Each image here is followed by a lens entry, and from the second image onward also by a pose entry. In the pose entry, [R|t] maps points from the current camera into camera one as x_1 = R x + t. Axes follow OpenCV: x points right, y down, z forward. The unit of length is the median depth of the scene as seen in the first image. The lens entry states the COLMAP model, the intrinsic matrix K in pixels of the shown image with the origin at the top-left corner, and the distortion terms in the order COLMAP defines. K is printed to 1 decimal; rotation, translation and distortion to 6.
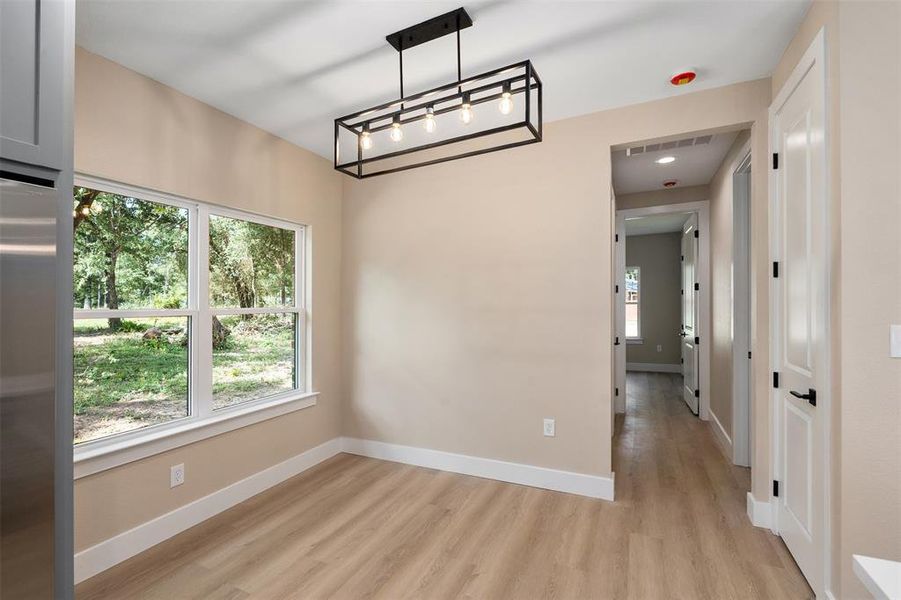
lens RADIAL K [[396.2, 0, 454.0], [0, 396.2, 309.2], [0, 0, 1]] dist [-0.008222, -0.000803]
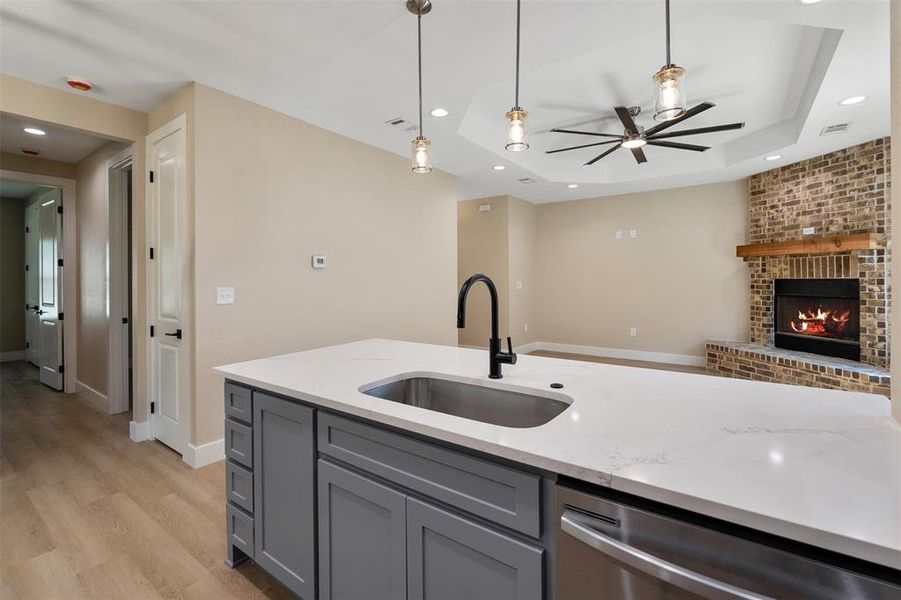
lens RADIAL K [[396.2, 0, 448.3], [0, 396.2, 281.6], [0, 0, 1]] dist [-0.008222, -0.000803]
pose [[0.184799, 0.012442, 0.982698, -0.365044], [0.009455, 0.999851, -0.014437, 0.029483], [-0.982731, 0.011959, 0.184653, -0.299744]]
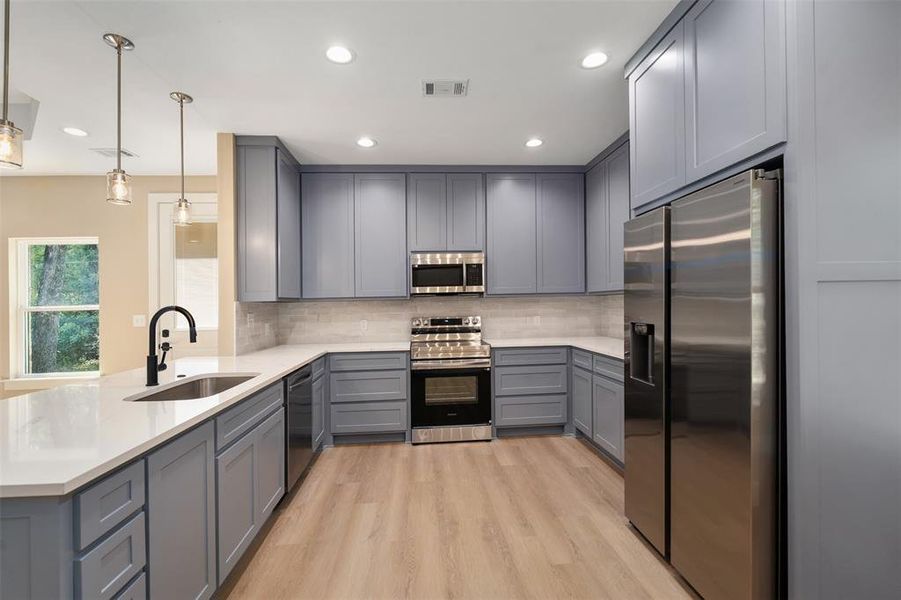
lens RADIAL K [[396.2, 0, 444.9], [0, 396.2, 312.1], [0, 0, 1]] dist [-0.008222, -0.000803]
pose [[-0.874723, 0.047145, -0.482324, 0.143243], [0.033954, 0.998773, 0.036047, 0.012881], [0.483432, 0.015154, -0.875251, 0.784284]]
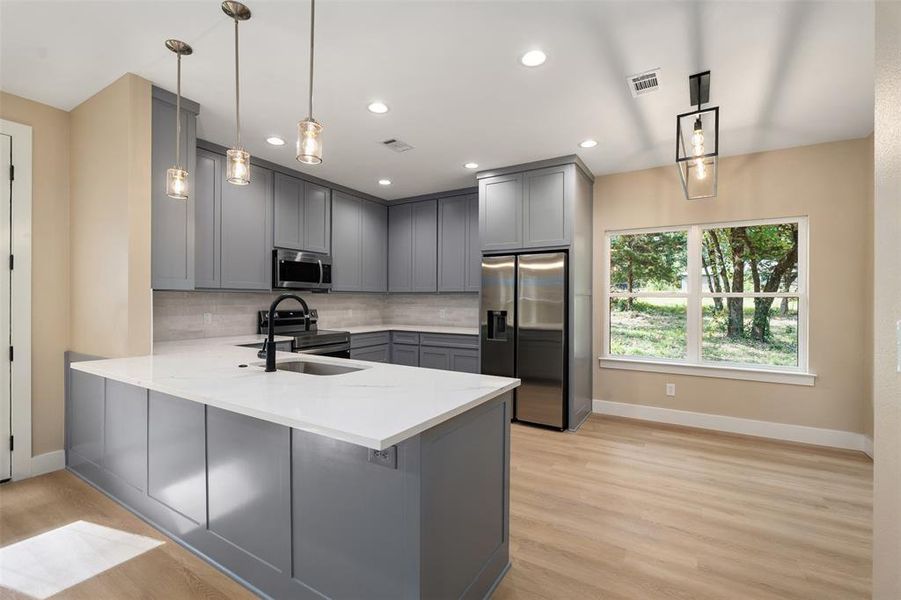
lens RADIAL K [[396.2, 0, 452.1], [0, 396.2, 303.4], [0, 0, 1]] dist [-0.008222, -0.000803]
pose [[-0.104406, 0.029719, -0.994091, 1.087125], [-0.009769, 0.999475, 0.030906, 0.000826], [0.994487, 0.012938, -0.104061, 0.221241]]
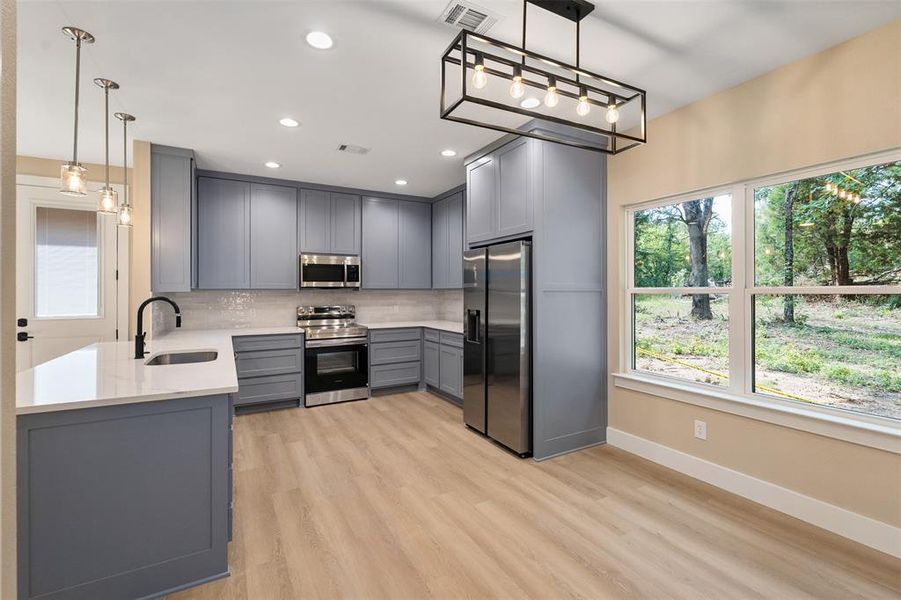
lens RADIAL K [[396.2, 0, 450.6], [0, 396.2, 298.7], [0, 0, 1]] dist [-0.008222, -0.000803]
pose [[-0.580146, 0.035800, -0.813726, 0.658875], [0.007906, 0.999234, 0.038324, -0.019637], [0.814474, 0.015800, -0.579984, 1.059013]]
